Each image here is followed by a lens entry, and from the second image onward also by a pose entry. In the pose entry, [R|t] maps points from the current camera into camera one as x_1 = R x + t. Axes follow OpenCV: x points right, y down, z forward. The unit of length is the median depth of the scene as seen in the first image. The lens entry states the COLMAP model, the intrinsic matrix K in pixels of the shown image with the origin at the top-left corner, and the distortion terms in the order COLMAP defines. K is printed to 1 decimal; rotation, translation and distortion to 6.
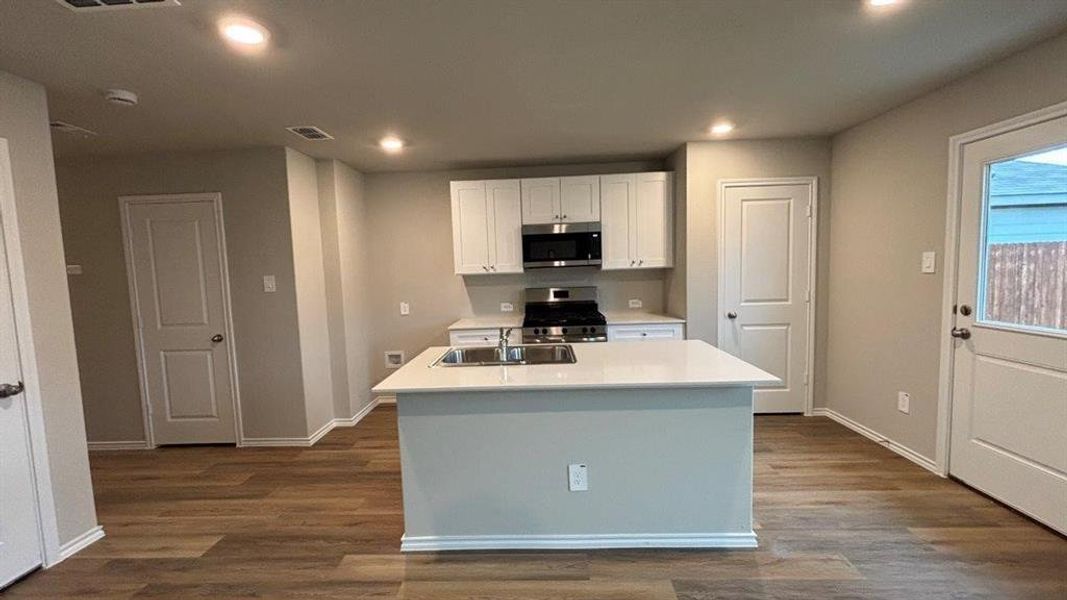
lens RADIAL K [[430.4, 0, 518.9], [0, 430.4, 297.3], [0, 0, 1]] dist [0.003032, -0.000729]
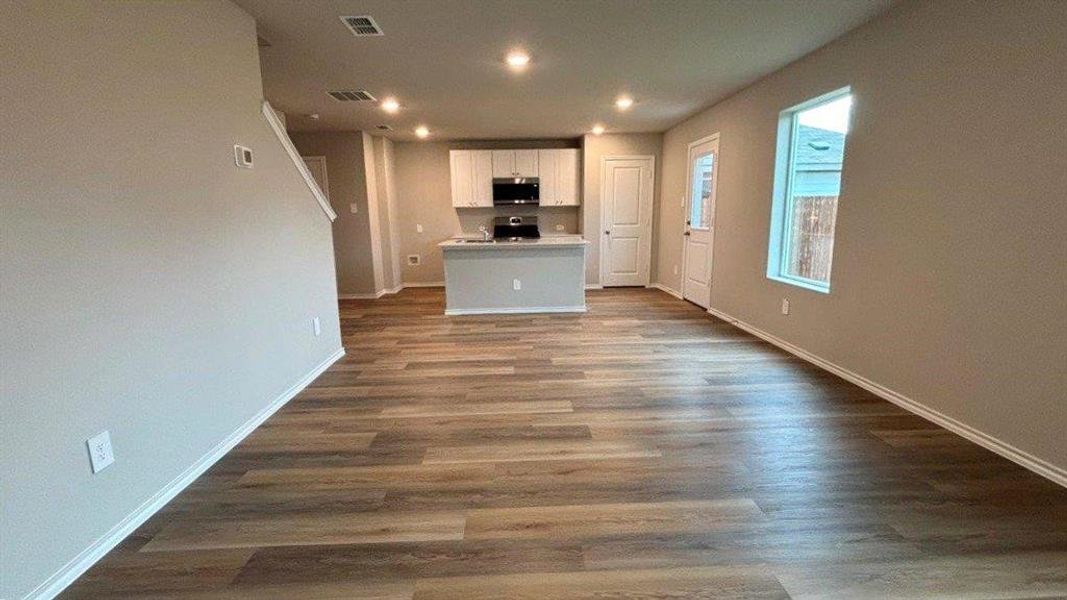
lens RADIAL K [[430.4, 0, 518.8], [0, 430.4, 291.4], [0, 0, 1]] dist [0.003032, -0.000729]
pose [[0.996865, 0.003303, 0.079047, -0.025467], [-0.011590, 0.994446, 0.104607, 0.103481], [-0.078262, -0.105195, 0.991367, -0.781434]]
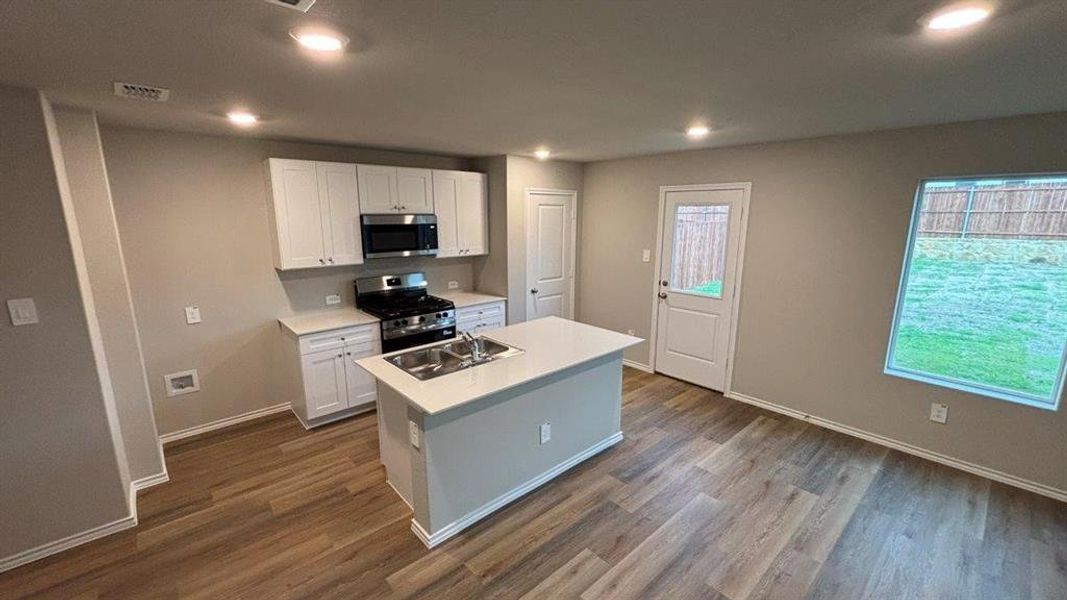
lens RADIAL K [[430.4, 0, 532.1], [0, 430.4, 301.6], [0, 0, 1]] dist [0.003032, -0.000729]
pose [[0.720435, -0.107112, 0.685201, -0.417185], [0.029132, 0.991803, 0.124411, -0.088972], [-0.692910, -0.069669, 0.717650, 0.041216]]
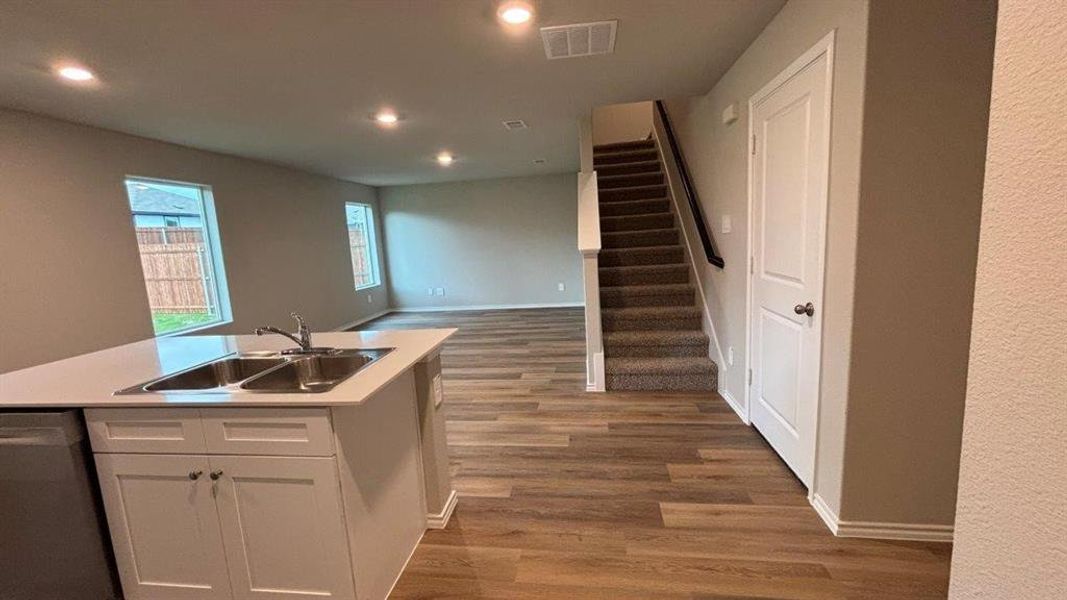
lens RADIAL K [[430.4, 0, 533.2], [0, 430.4, 300.0], [0, 0, 1]] dist [0.003032, -0.000729]
pose [[-0.992549, 0.078933, 0.092819, -0.318551], [0.097173, 0.972383, 0.212200, -0.047615], [-0.073506, 0.219638, -0.972808, 1.025800]]
